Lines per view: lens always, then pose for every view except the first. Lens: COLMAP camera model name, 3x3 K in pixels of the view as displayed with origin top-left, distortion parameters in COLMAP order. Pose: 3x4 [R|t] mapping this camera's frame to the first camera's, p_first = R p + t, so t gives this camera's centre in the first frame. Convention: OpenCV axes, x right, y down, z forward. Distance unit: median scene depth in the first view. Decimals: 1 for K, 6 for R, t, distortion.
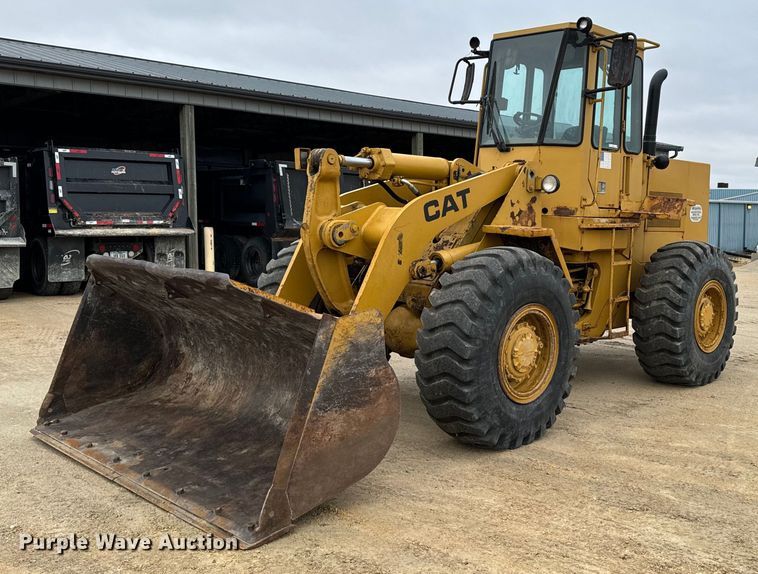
lens RADIAL K [[785.3, 0, 379.0], [0, 785.3, 287.0], [0, 0, 1]] dist [0.100547, -0.002157]
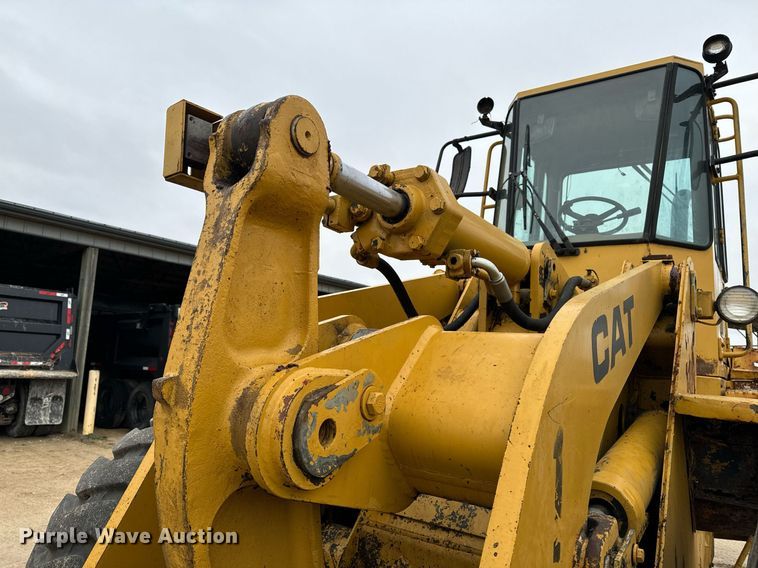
lens RADIAL K [[543.5, 0, 374.1], [0, 543.5, 253.1], [0, 0, 1]] dist [-0.004990, -0.005509]
pose [[0.978213, 0.071098, 0.195051, -0.024078], [-0.011175, 0.956199, -0.292503, -0.024198], [-0.207304, 0.283950, 0.936161, 0.285209]]
